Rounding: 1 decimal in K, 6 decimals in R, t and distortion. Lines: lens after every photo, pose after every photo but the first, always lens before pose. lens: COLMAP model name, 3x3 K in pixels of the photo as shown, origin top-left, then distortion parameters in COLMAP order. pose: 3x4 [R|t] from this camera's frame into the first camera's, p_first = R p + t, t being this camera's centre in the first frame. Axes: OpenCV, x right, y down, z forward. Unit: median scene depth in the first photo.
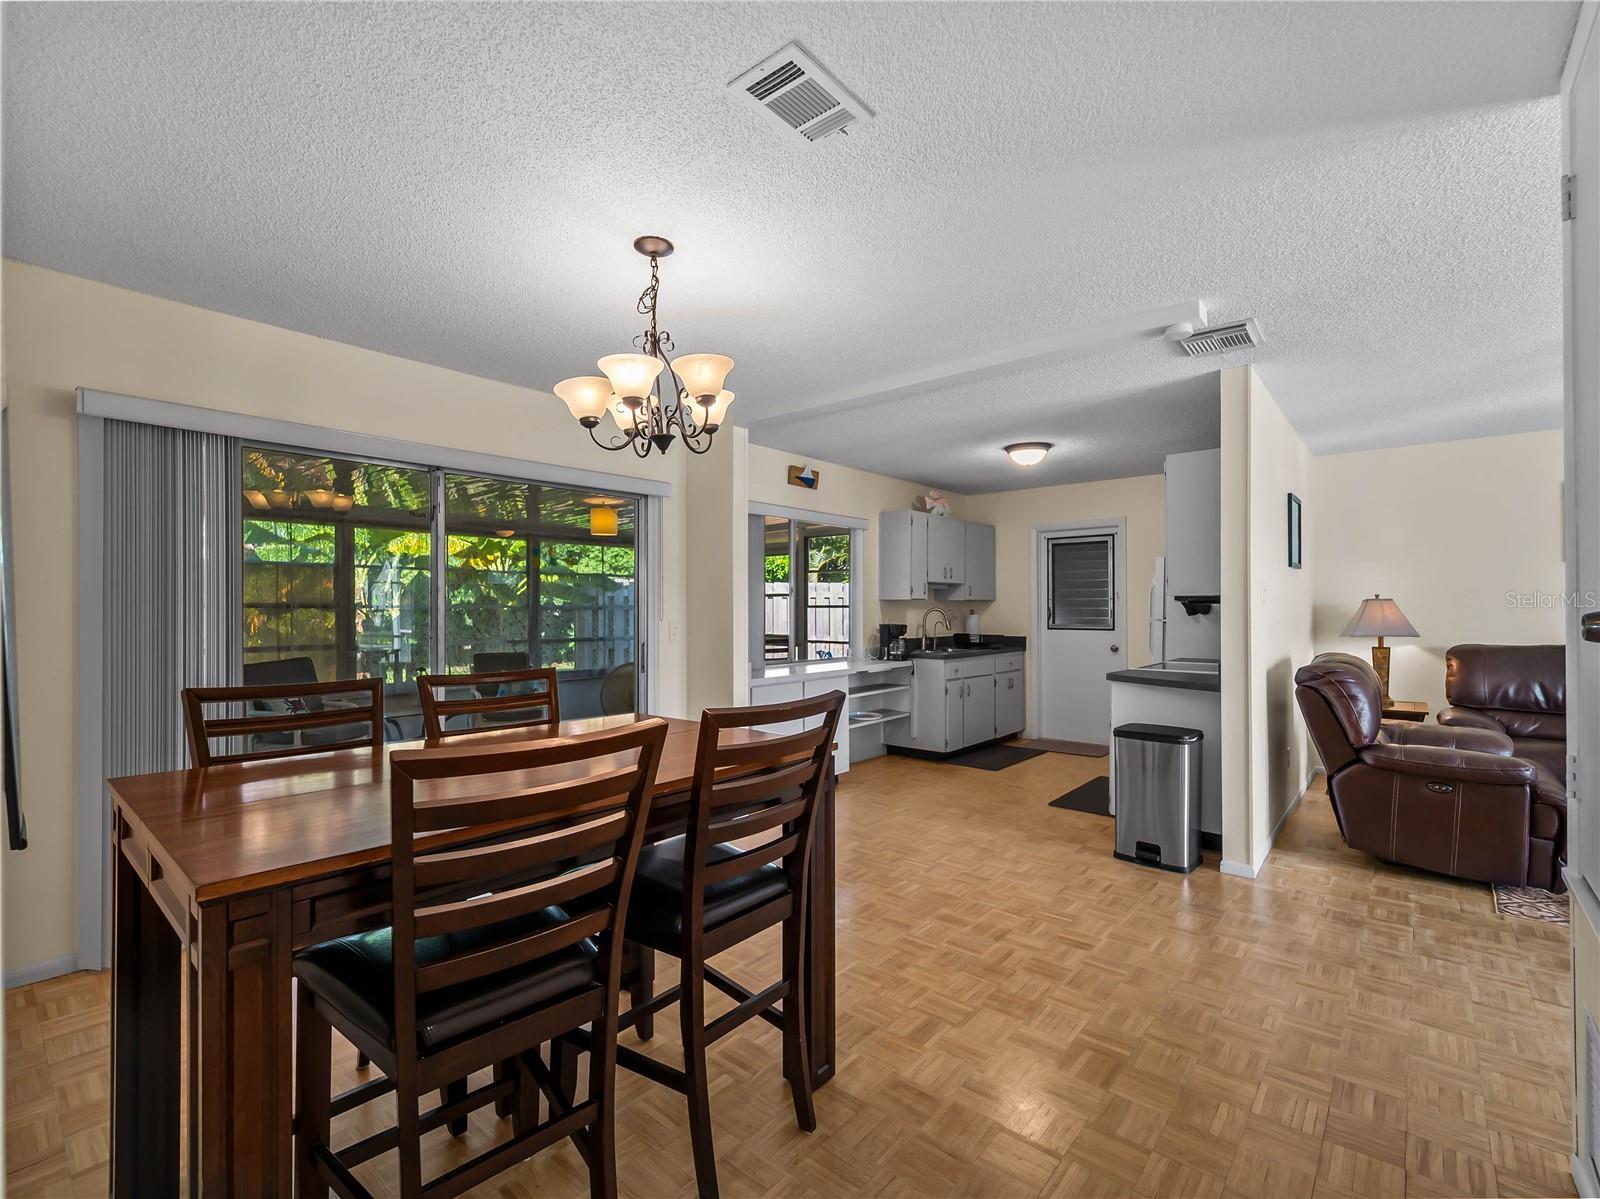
lens RADIAL K [[733.5, 0, 795.0], [0, 733.5, 601.5], [0, 0, 1]] dist [-0.001713, -0.001044]
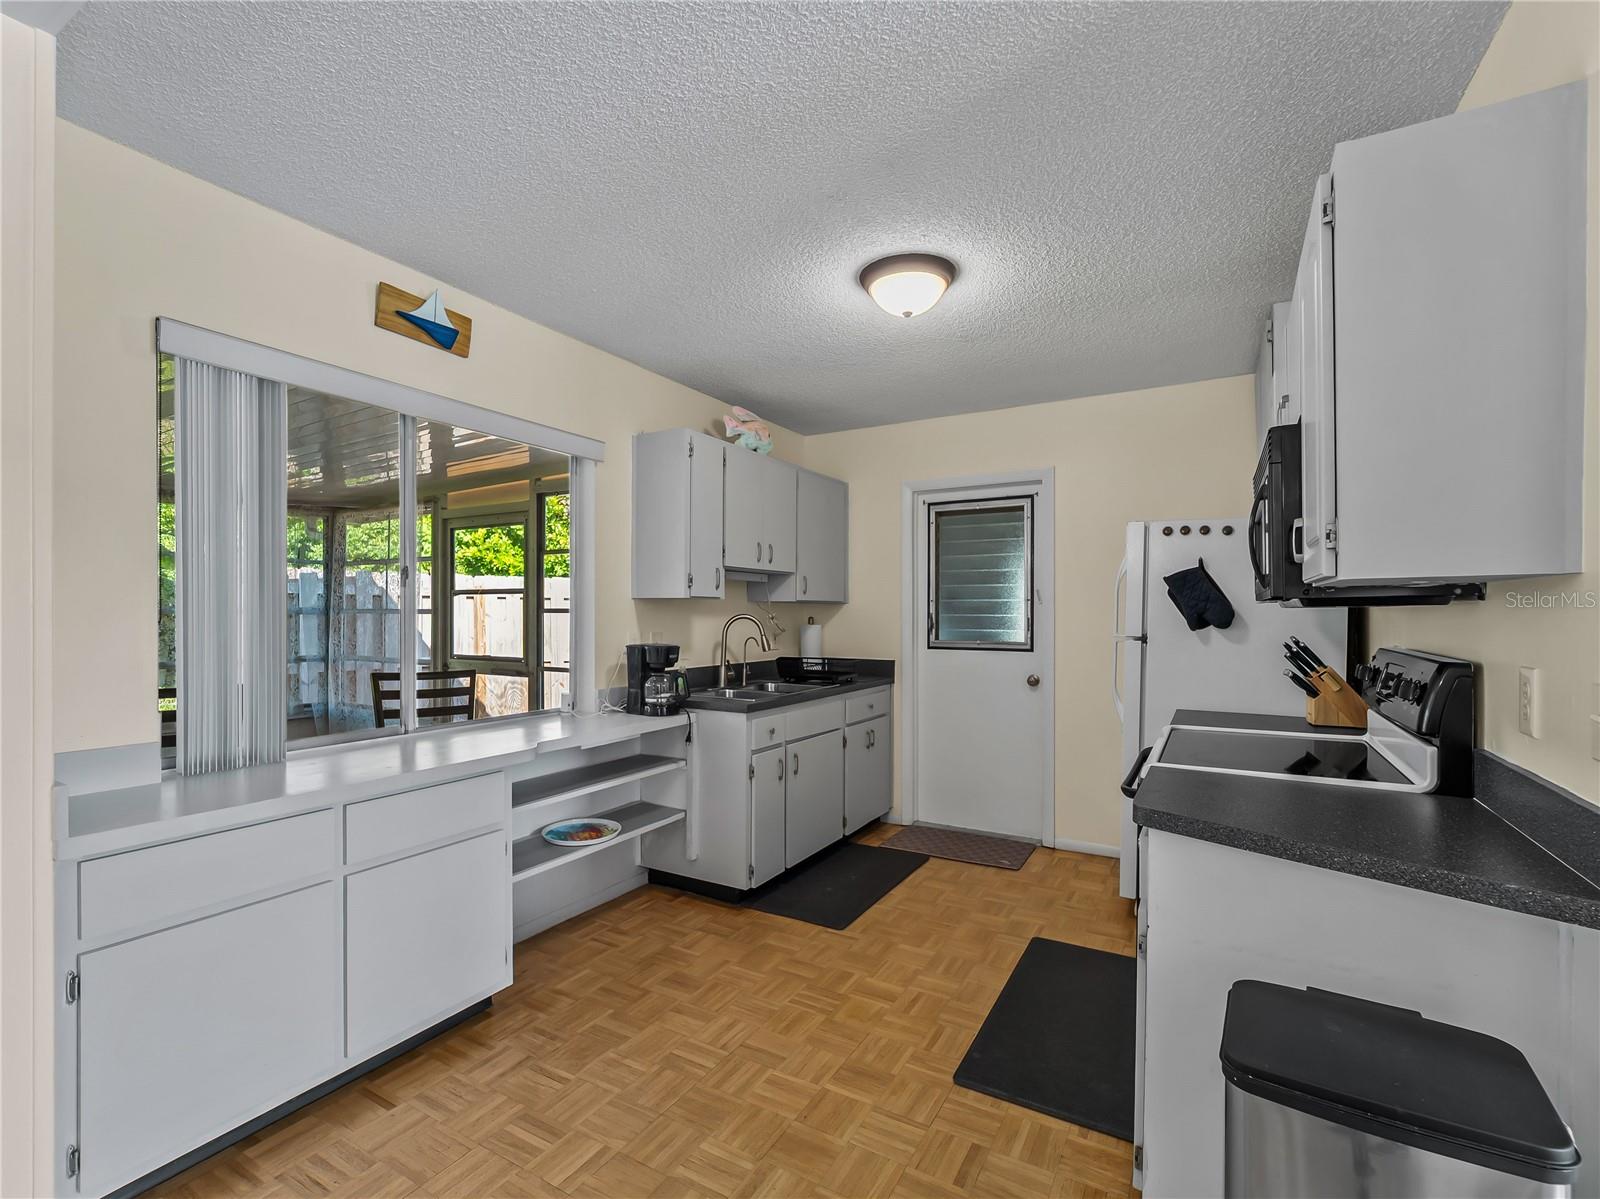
lens RADIAL K [[733.5, 0, 799.1], [0, 733.5, 612.1], [0, 0, 1]] dist [-0.001713, -0.001044]
pose [[0.982717, 0.003690, 0.185076, 0.134207], [-0.005011, 0.999965, 0.006673, 0.003667], [-0.185045, -0.007485, 0.982702, 0.451070]]
